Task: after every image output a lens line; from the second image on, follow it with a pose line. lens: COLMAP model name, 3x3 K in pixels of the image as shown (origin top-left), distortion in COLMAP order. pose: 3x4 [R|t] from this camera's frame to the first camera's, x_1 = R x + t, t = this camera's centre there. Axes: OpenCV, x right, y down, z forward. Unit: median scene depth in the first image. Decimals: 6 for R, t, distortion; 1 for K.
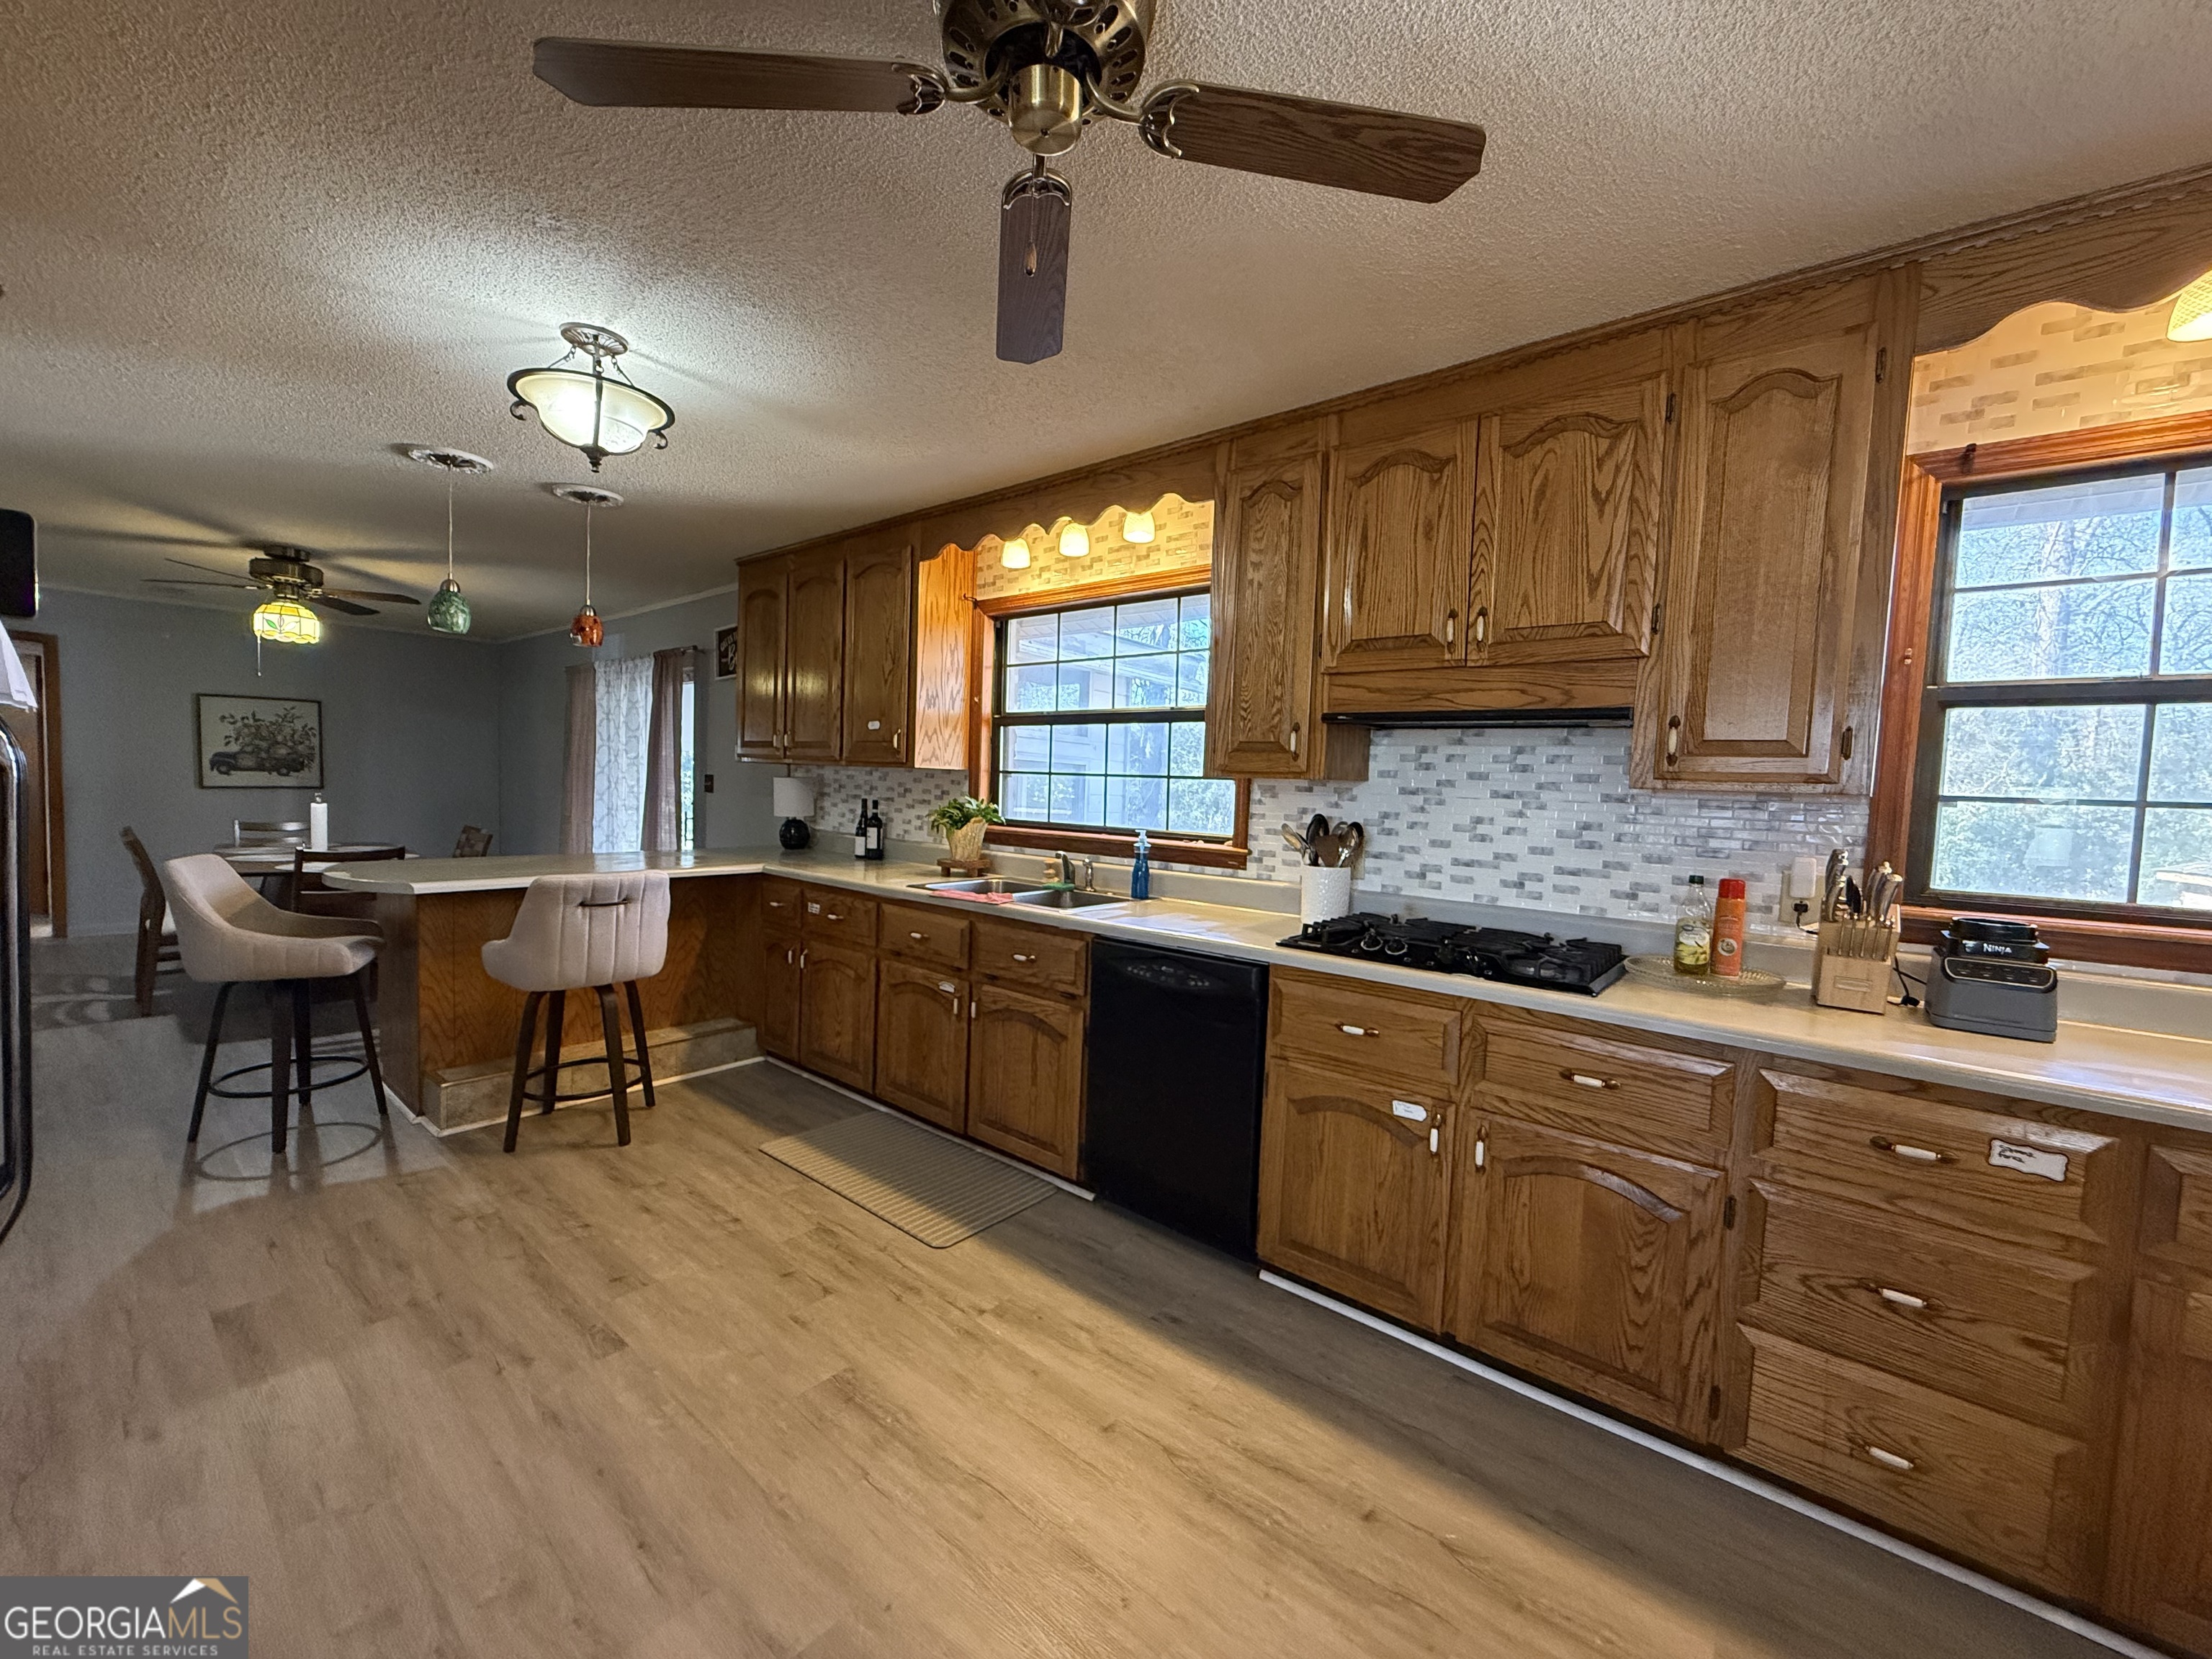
lens RADIAL K [[881.7, 0, 1100.0], [0, 881.7, 832.2], [0, 0, 1]] dist [-0.000511, 0.000489]
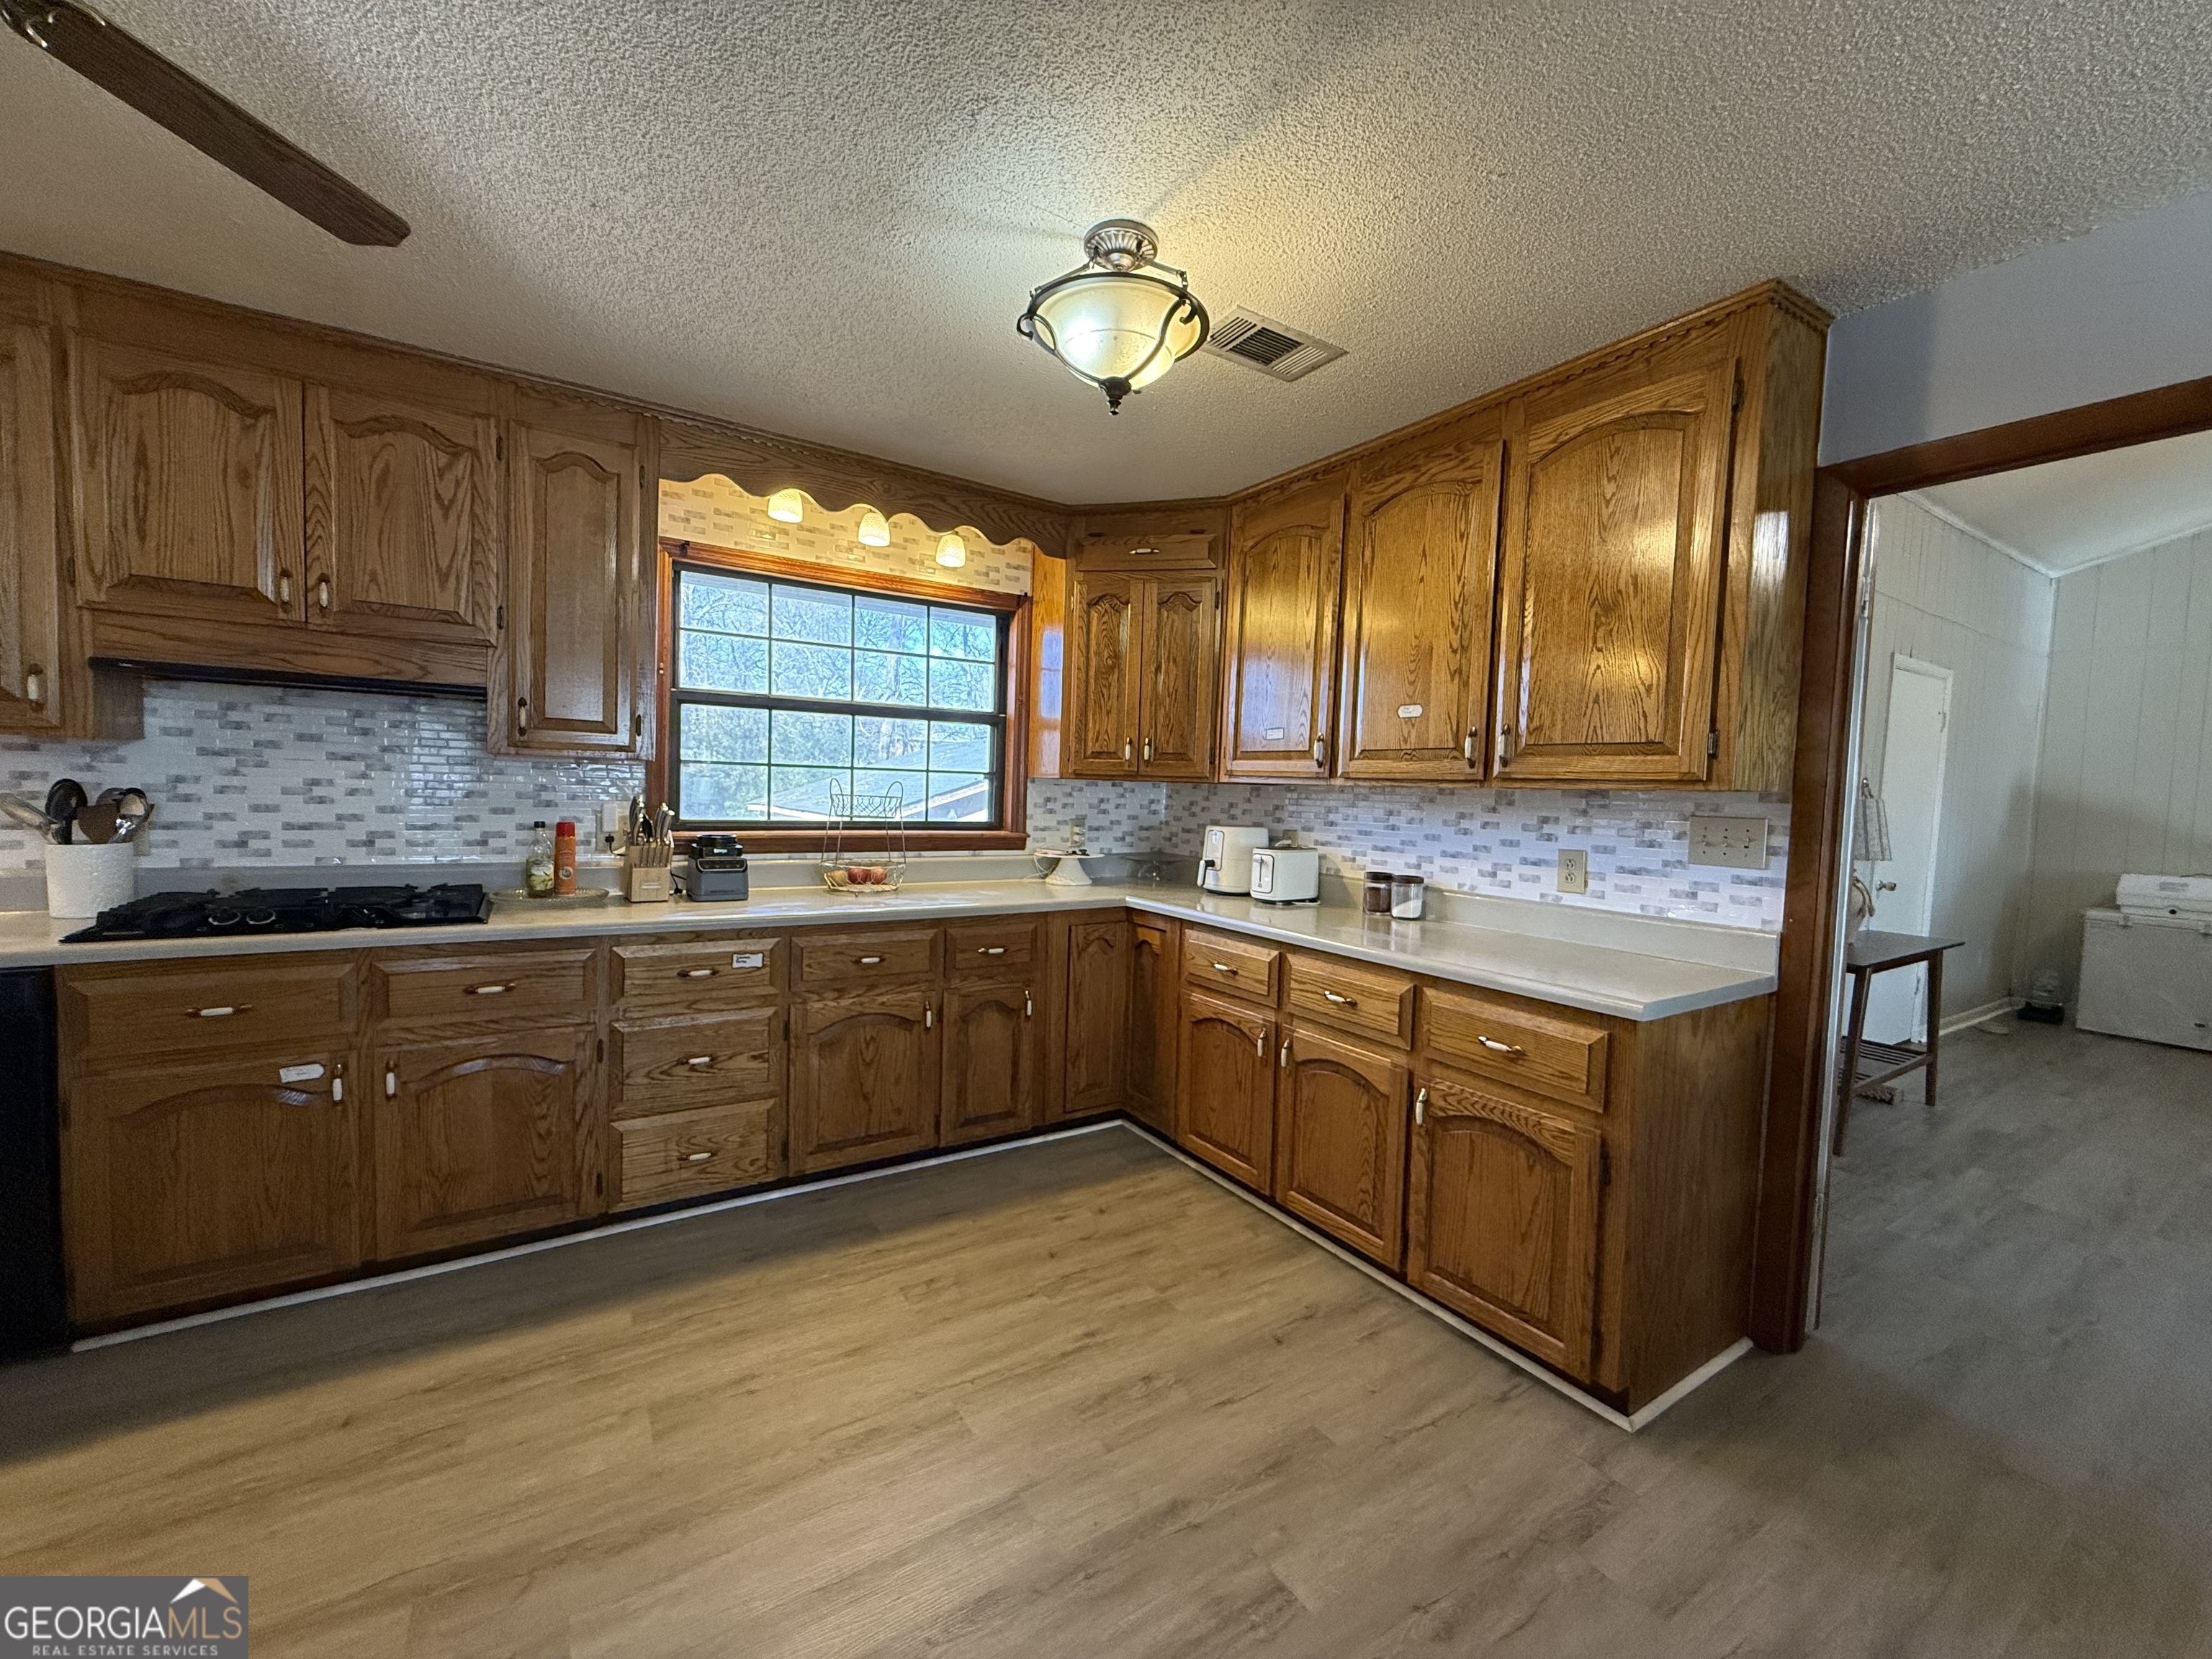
lens RADIAL K [[881.7, 0, 1101.6], [0, 881.7, 834.3], [0, 0, 1]] dist [-0.000511, 0.000489]
pose [[0.301553, -0.080579, 0.950038, -0.277684], [0.028615, 0.996738, 0.075457, -0.005249], [-0.953020, 0.004431, 0.302875, -0.160650]]
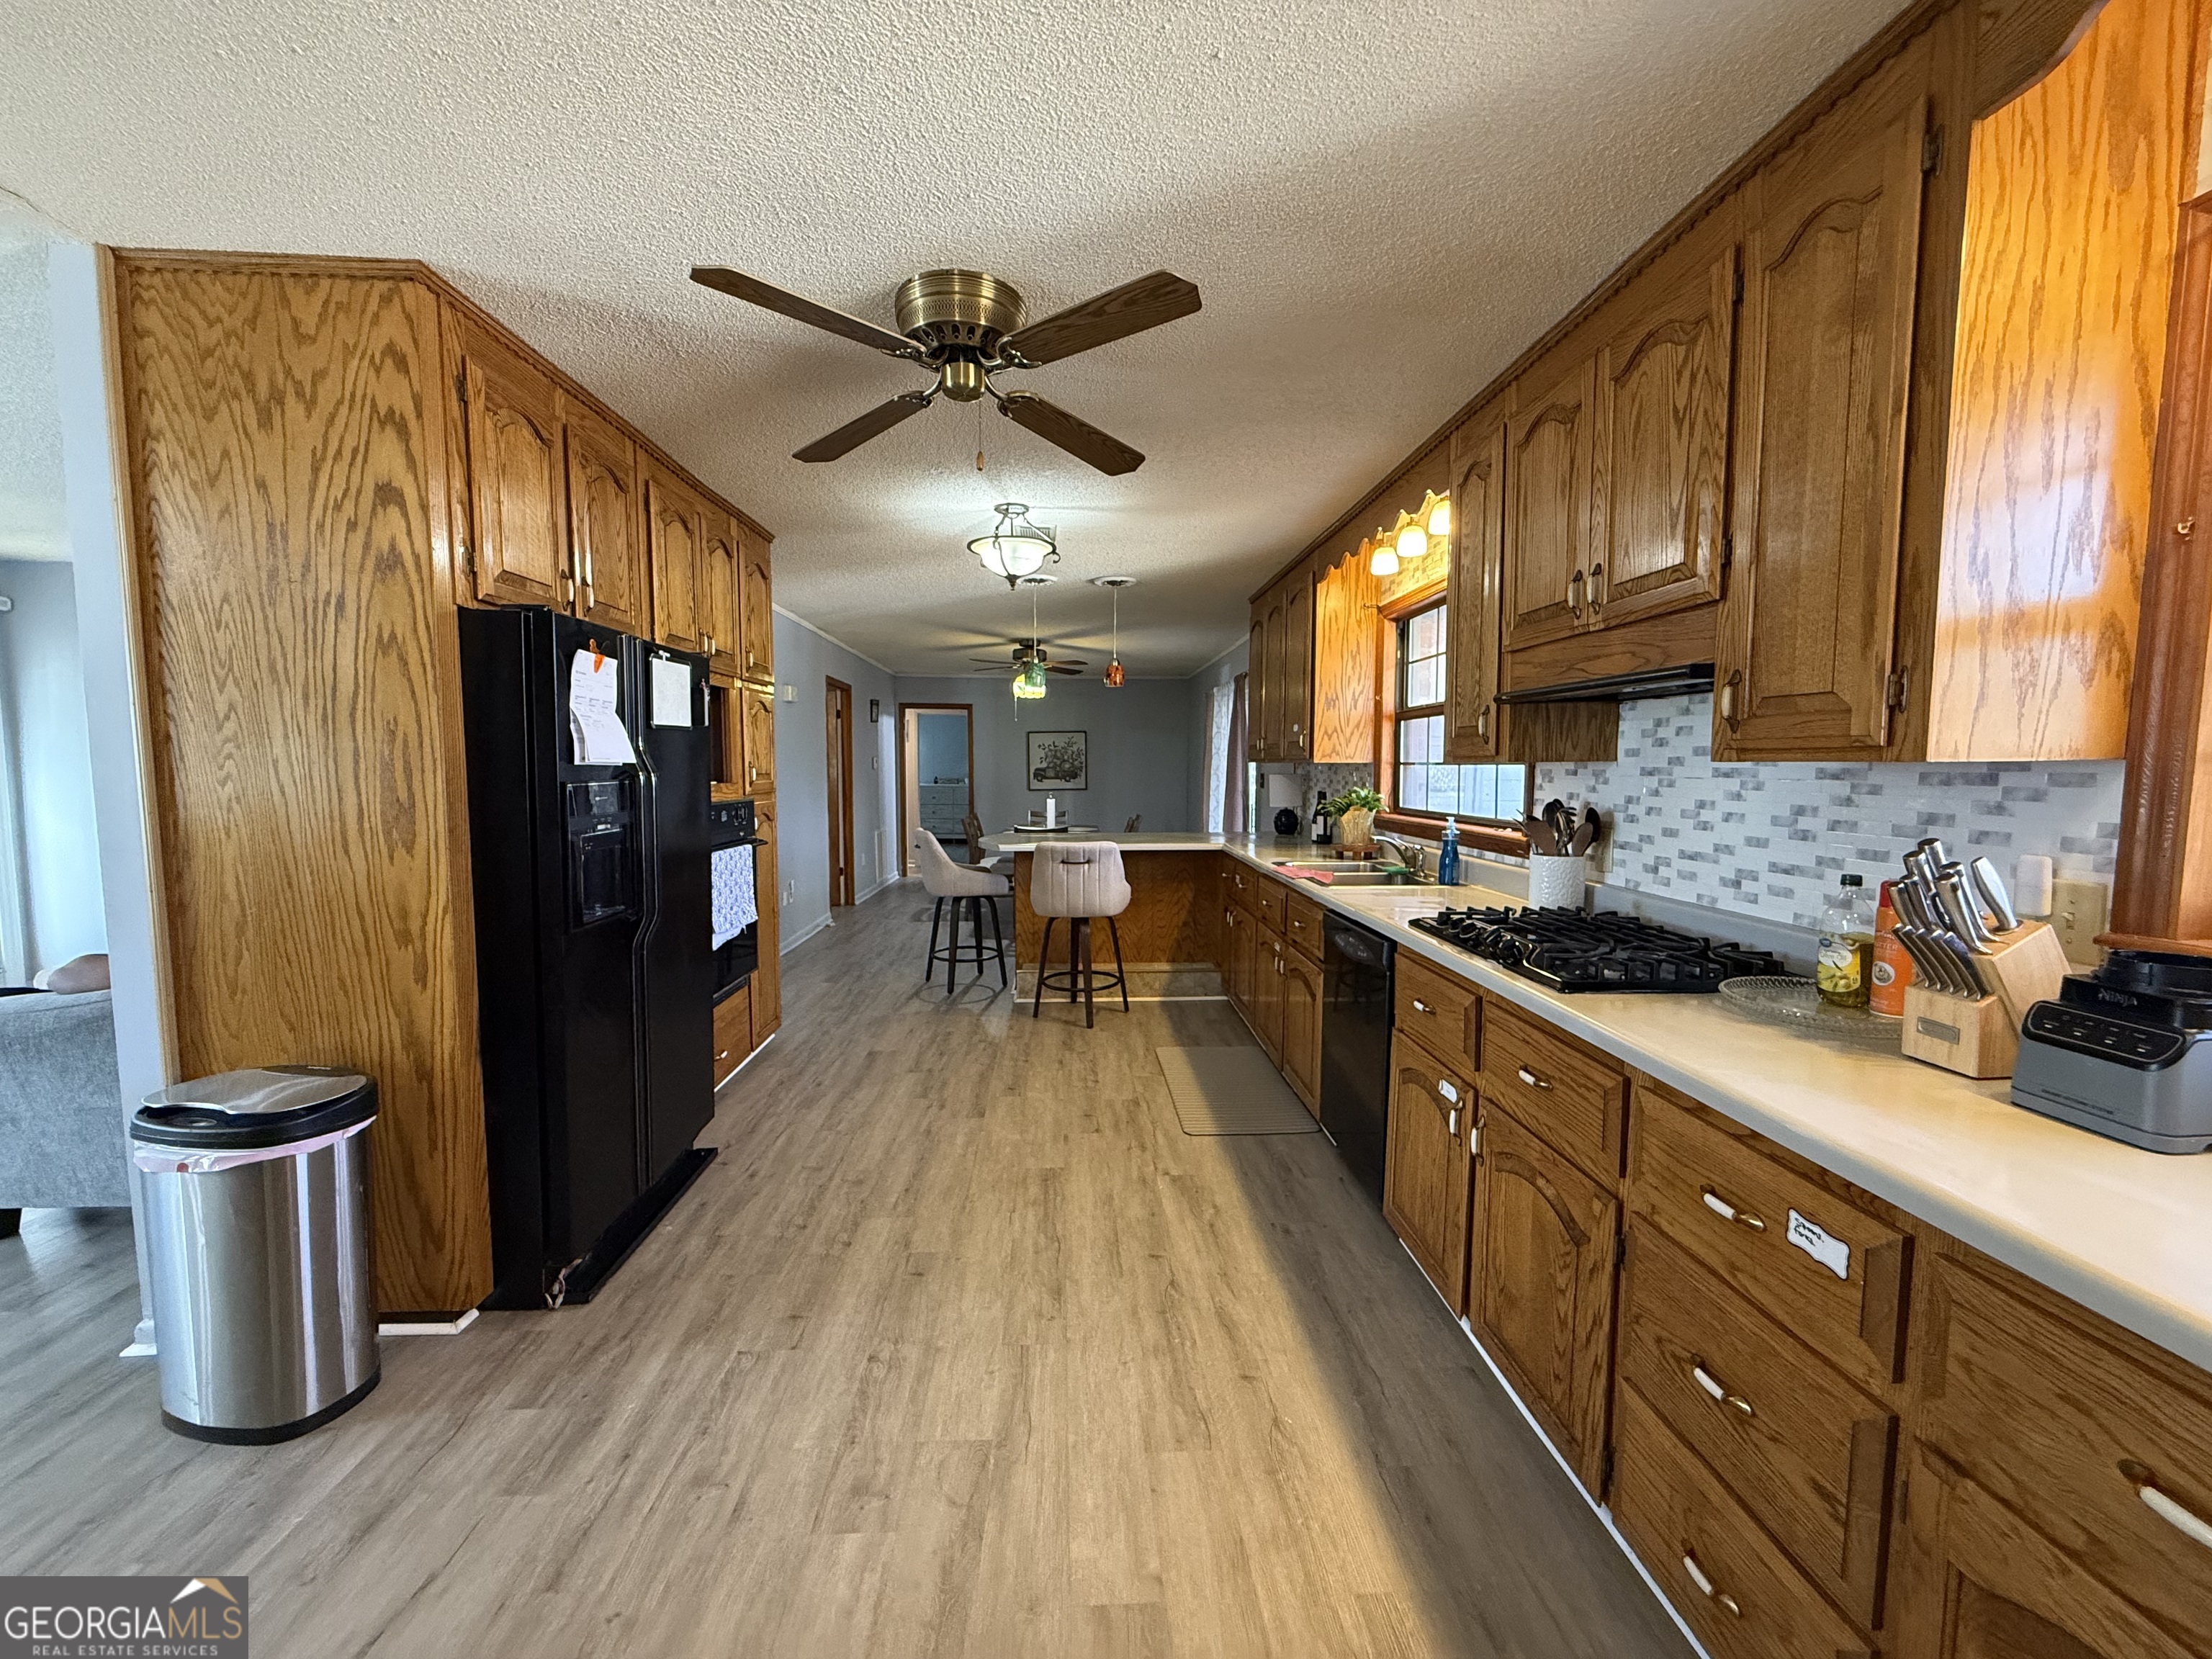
lens RADIAL K [[881.7, 0, 1098.6], [0, 881.7, 833.0], [0, 0, 1]] dist [-0.000511, 0.000489]
pose [[0.675330, 0.021562, -0.737200, 0.728224], [-0.018294, 0.999755, 0.012483, 0.014885], [0.737289, 0.005057, 0.675559, 0.023258]]
